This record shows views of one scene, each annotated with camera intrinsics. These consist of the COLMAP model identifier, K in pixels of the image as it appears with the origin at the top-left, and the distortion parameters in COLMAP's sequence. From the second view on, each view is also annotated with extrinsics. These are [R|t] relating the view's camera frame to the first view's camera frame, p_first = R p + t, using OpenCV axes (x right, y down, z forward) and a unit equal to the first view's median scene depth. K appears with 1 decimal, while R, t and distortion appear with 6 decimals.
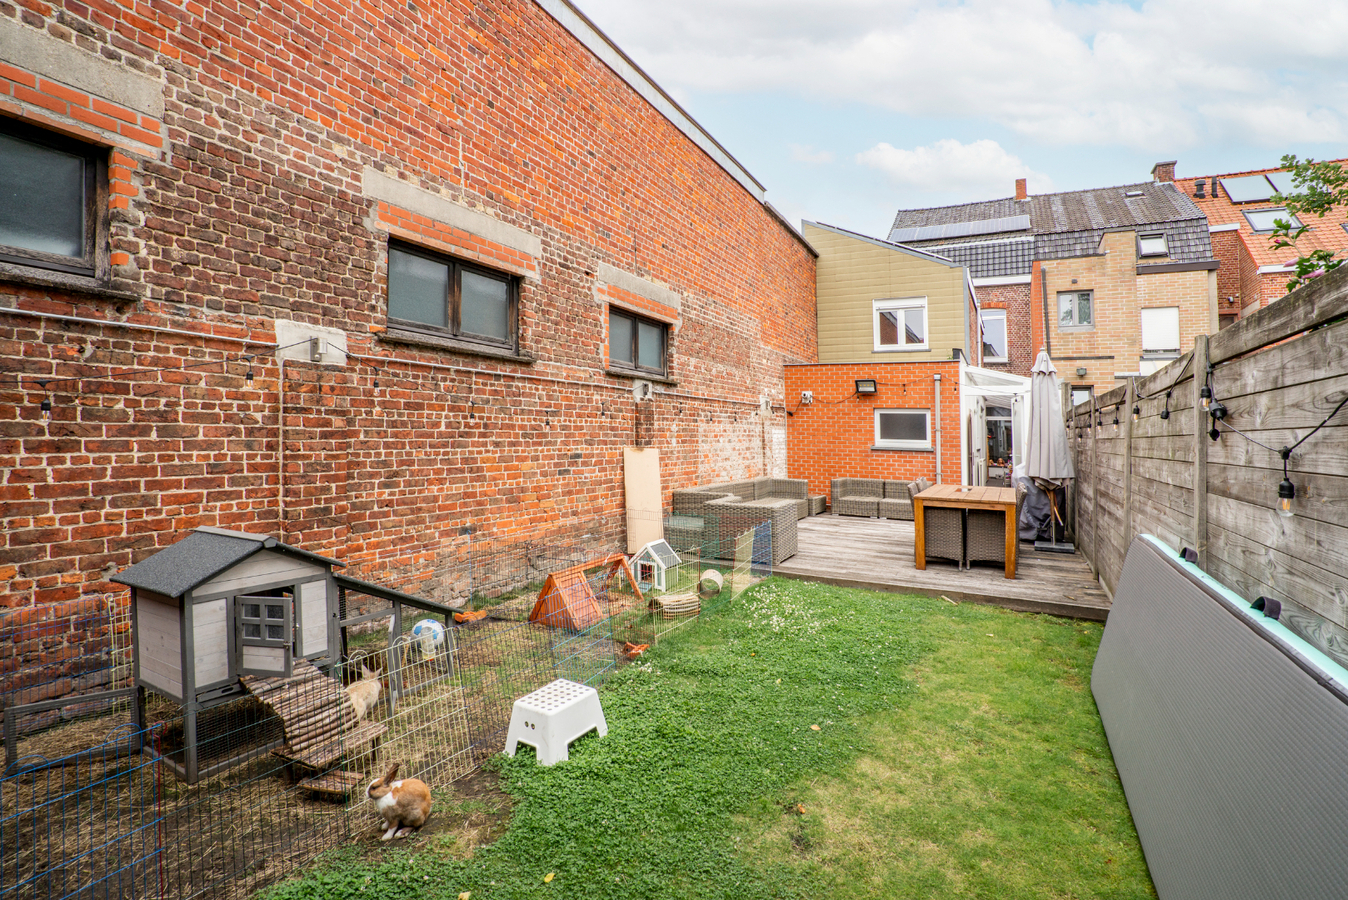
lens RADIAL K [[614.3, 0, 685.9], [0, 614.3, 415.5], [0, 0, 1]] dist [-0.009802, 0.001823]
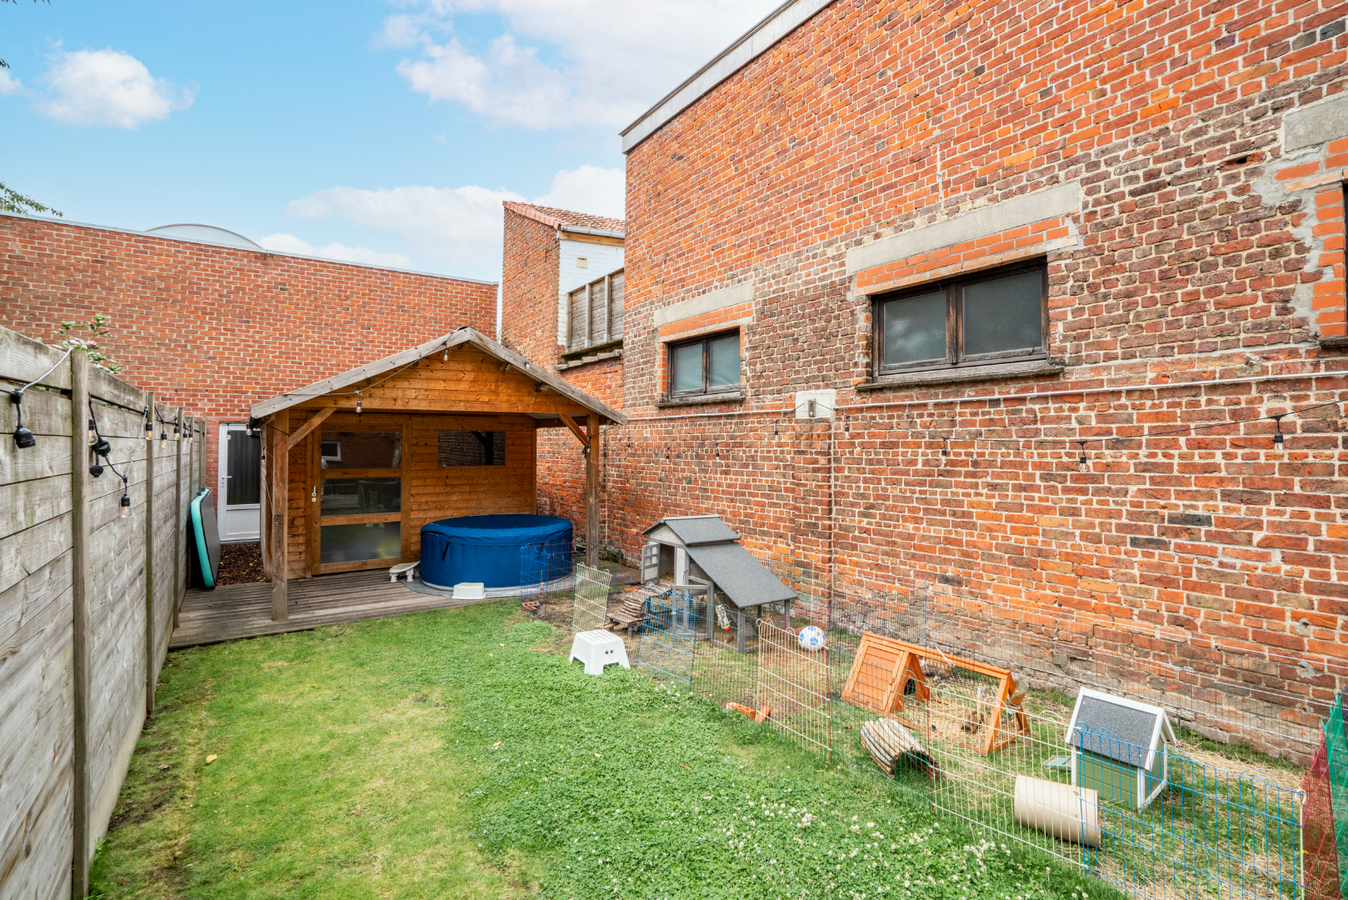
lens RADIAL K [[614.3, 0, 674.2], [0, 614.3, 463.2], [0, 0, 1]] dist [-0.009802, 0.001823]
pose [[-0.407165, 0.000298, -0.913354, 0.624758], [0.013823, 0.999887, -0.005836, 0.015925], [0.913250, -0.015002, -0.407124, 1.002014]]
